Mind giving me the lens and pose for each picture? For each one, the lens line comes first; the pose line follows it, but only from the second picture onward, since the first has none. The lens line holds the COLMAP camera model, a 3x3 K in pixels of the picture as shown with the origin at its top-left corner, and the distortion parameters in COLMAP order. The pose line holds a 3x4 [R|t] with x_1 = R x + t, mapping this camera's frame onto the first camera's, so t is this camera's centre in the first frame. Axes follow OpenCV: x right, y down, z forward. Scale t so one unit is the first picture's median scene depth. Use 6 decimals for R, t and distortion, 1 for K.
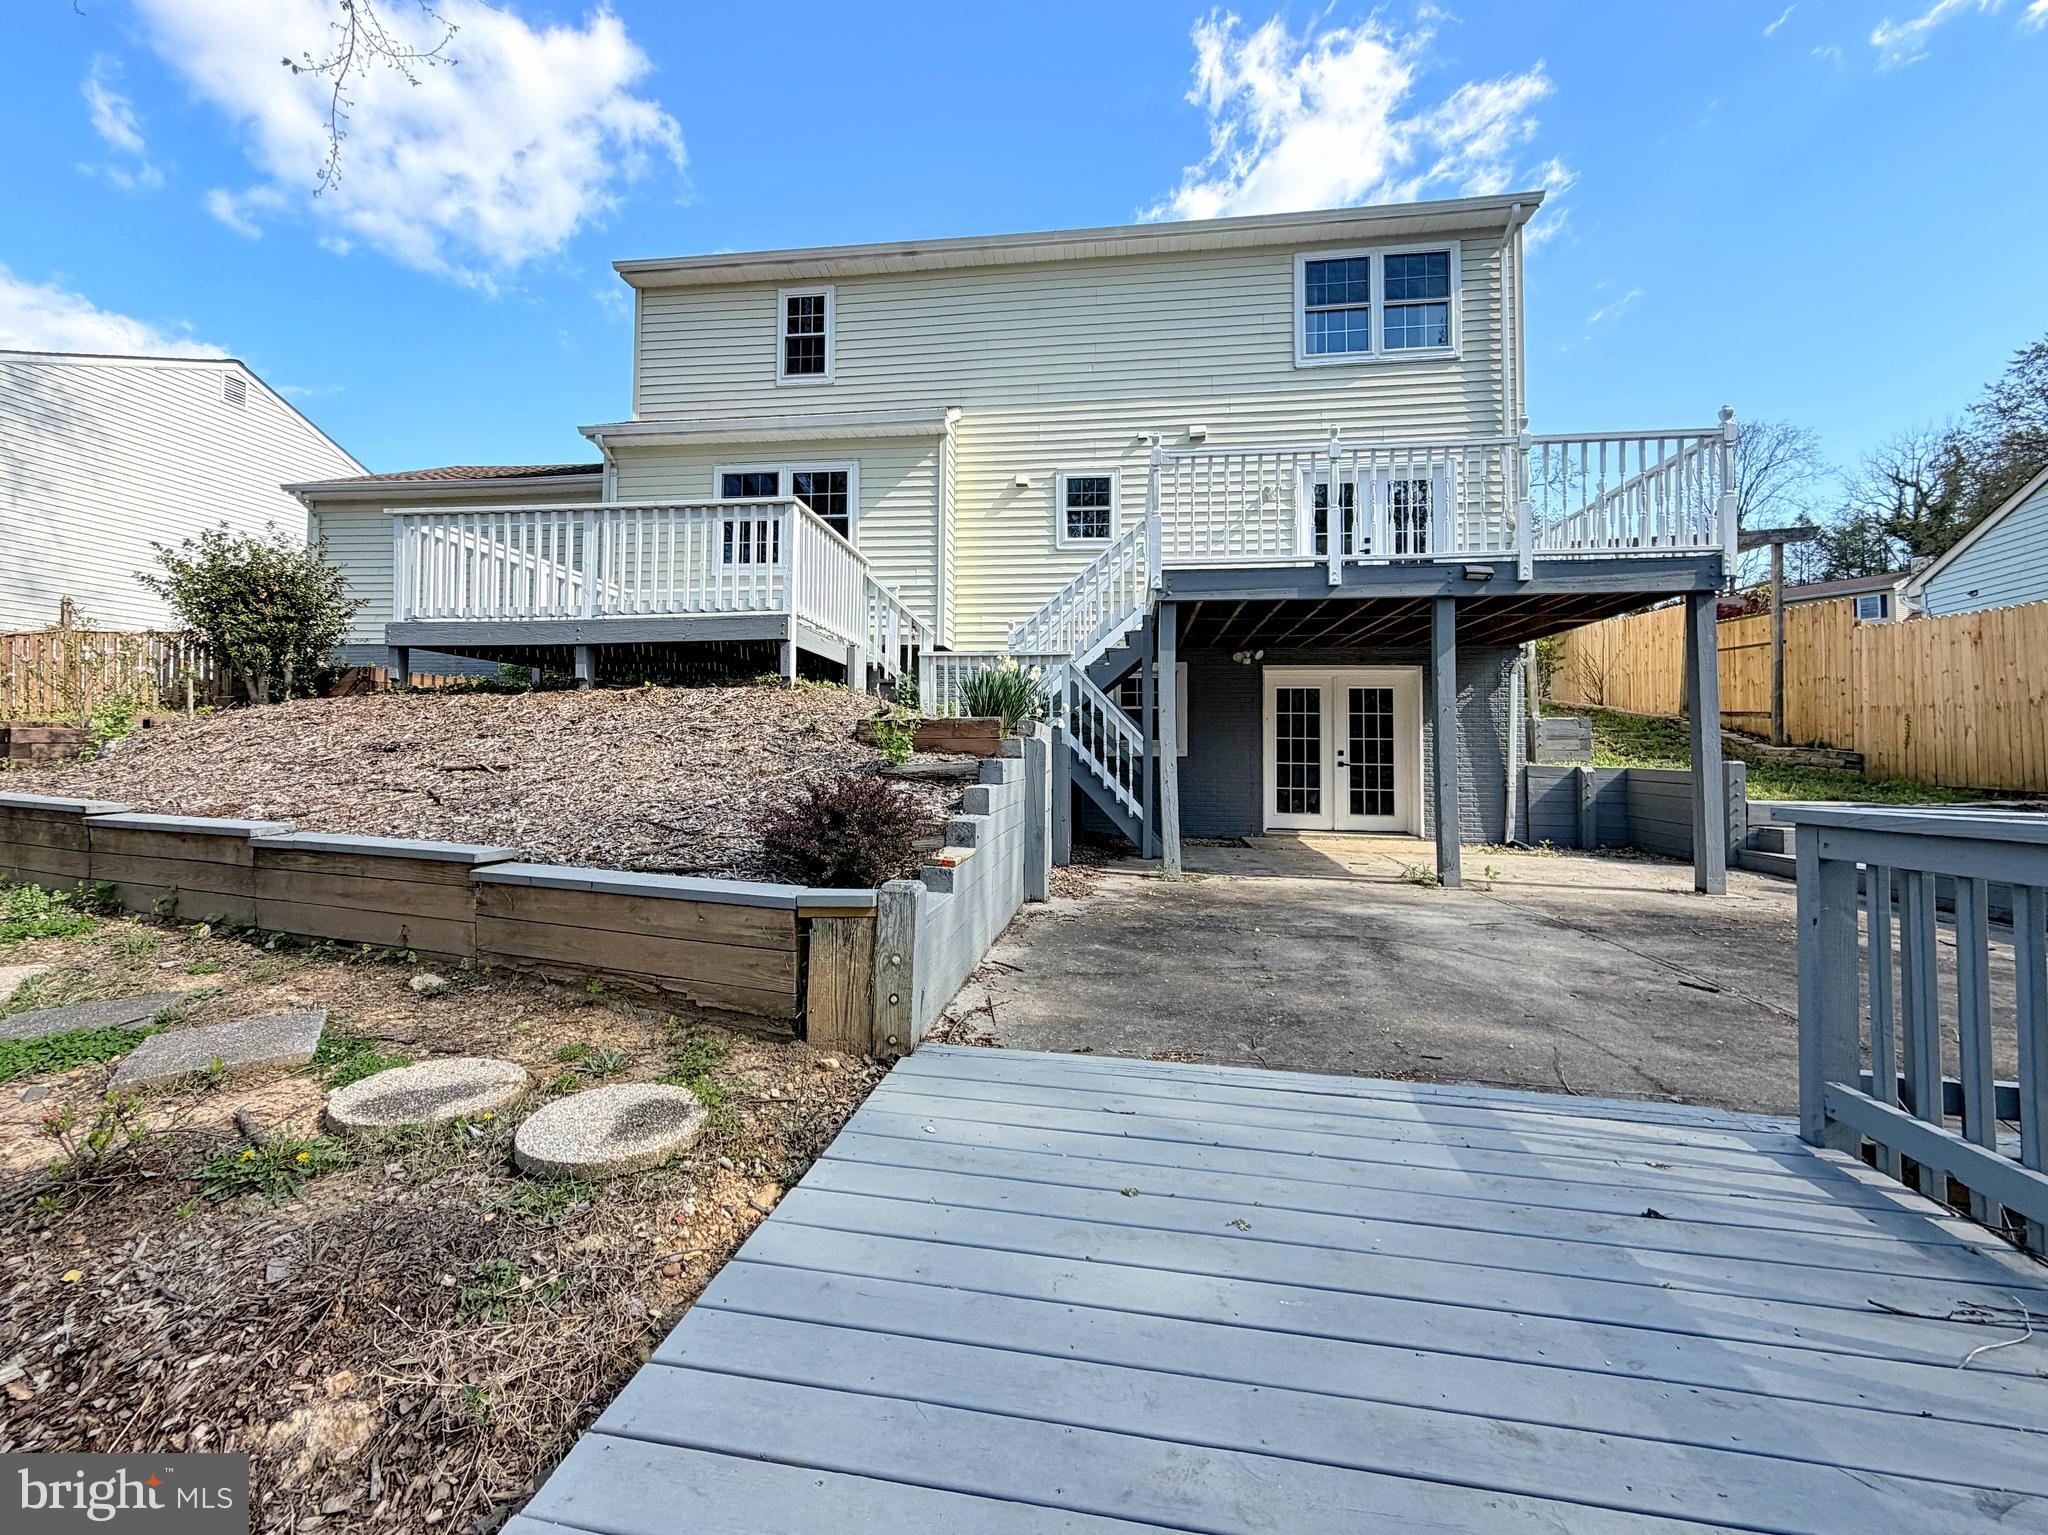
lens RADIAL K [[882.4, 0, 1024.3], [0, 882.4, 747.0], [0, 0, 1]] dist [0.011914, -0.000137]
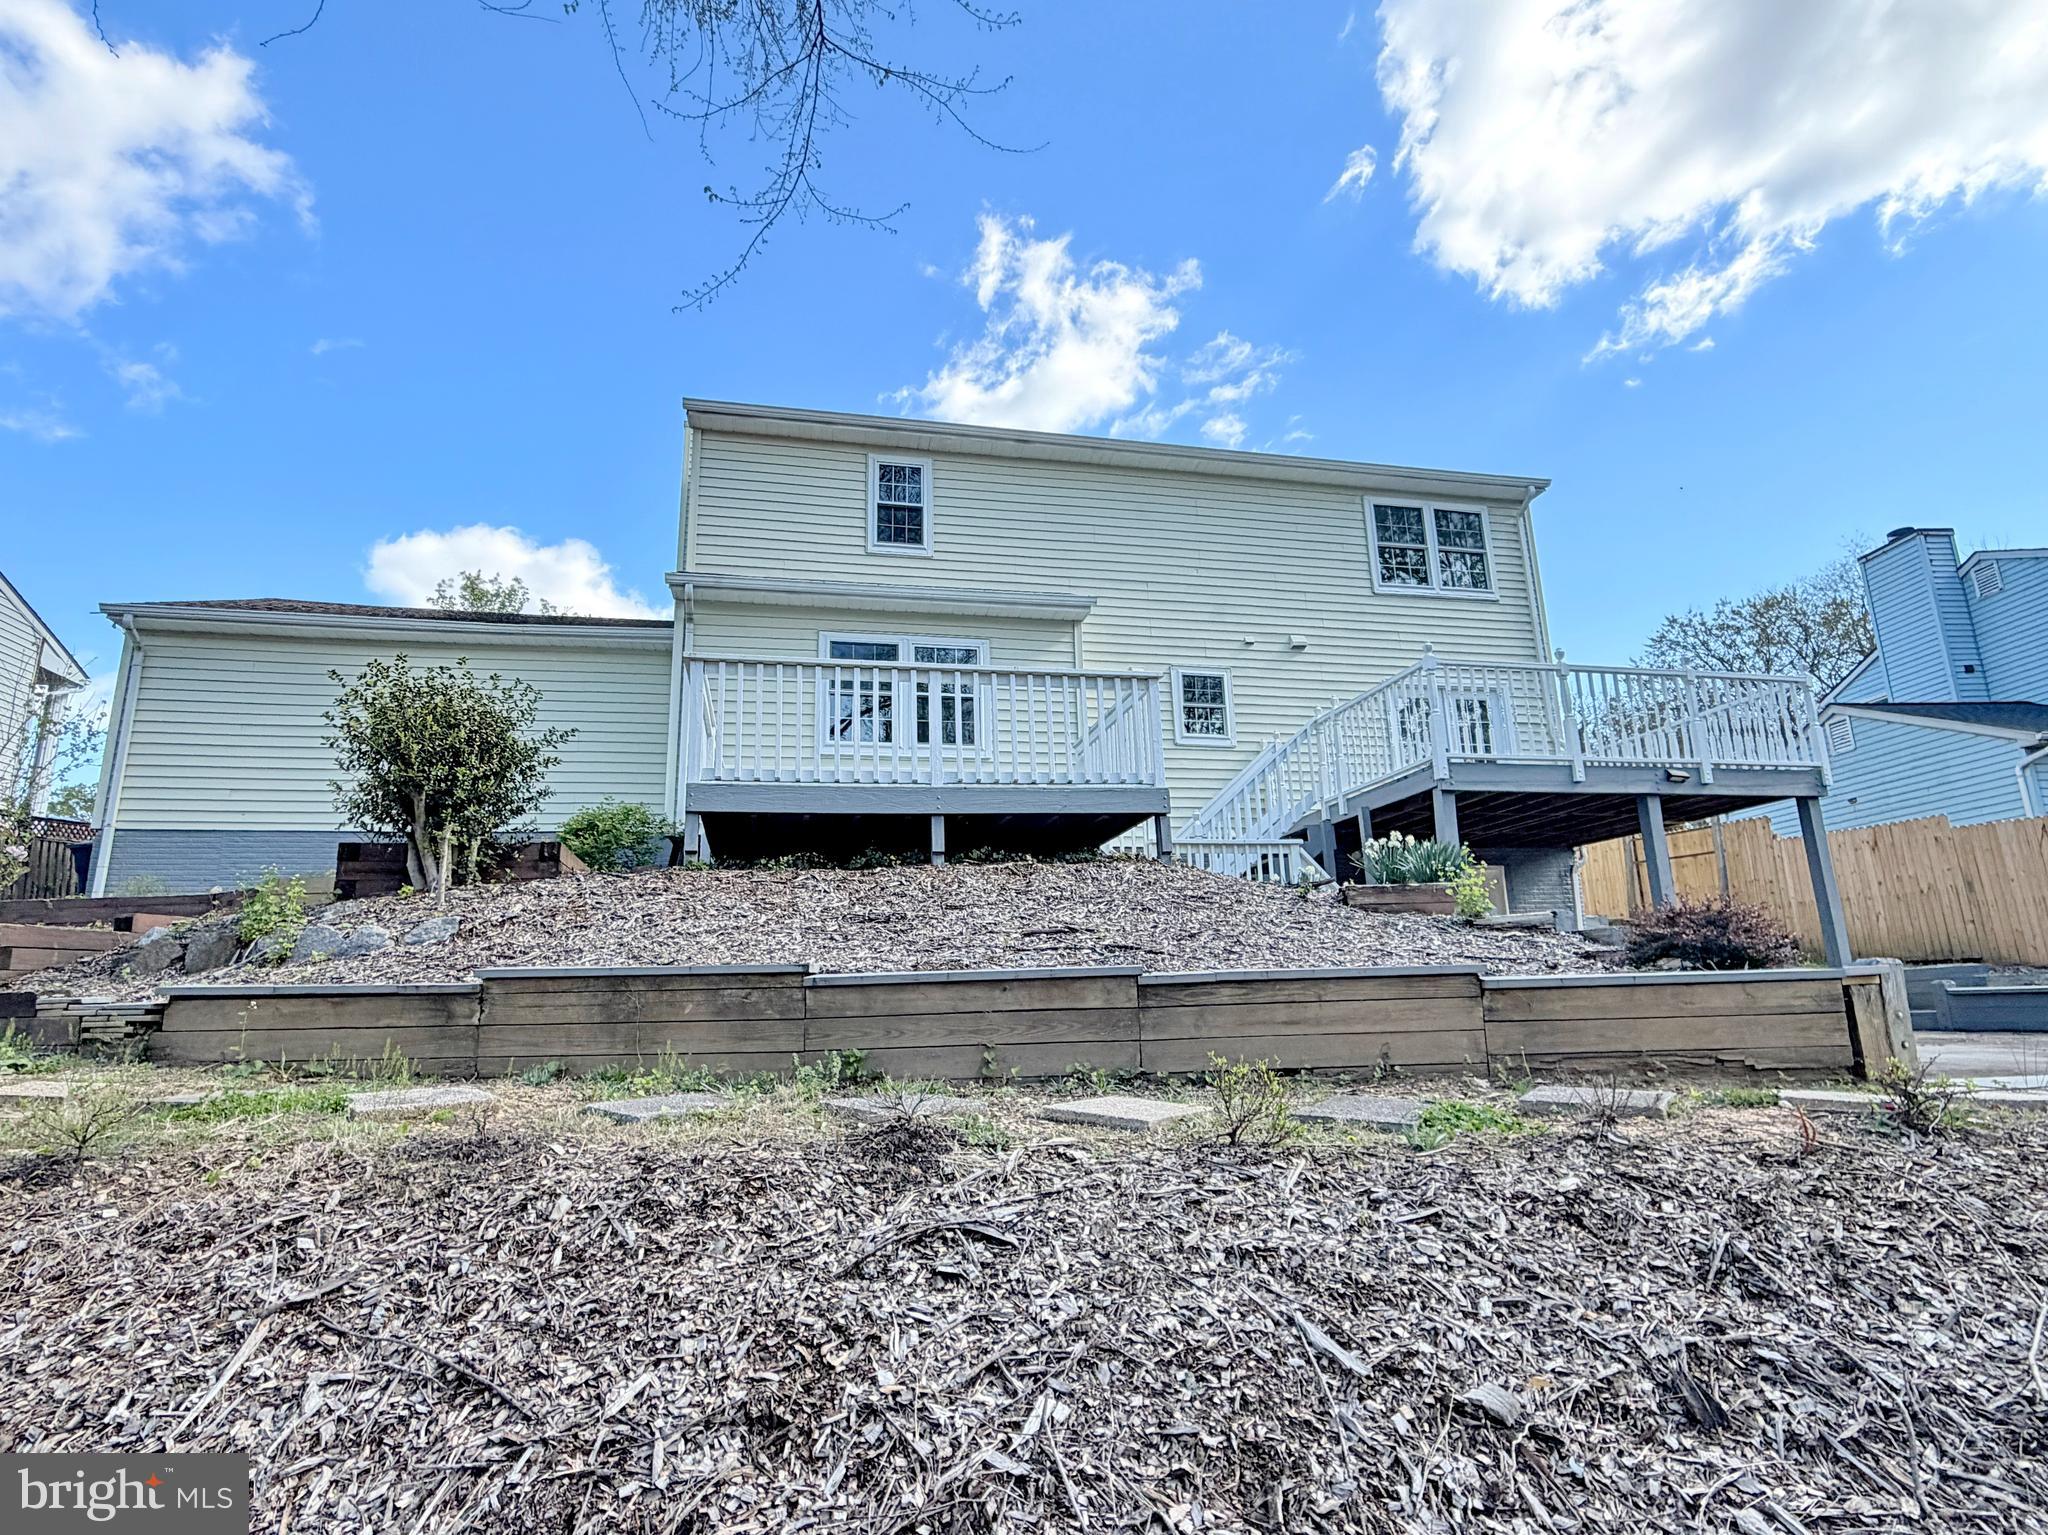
lens RADIAL K [[1120.0, 0, 1083.1], [0, 1120.0, 770.1], [0, 0, 1]] dist [0.002746, -0.000218]
pose [[0.925926, 0.041668, 0.375399, -0.527962], [0.041267, 0.976786, -0.210206, 0.057122], [-0.375443, 0.210127, 0.902712, -0.059244]]
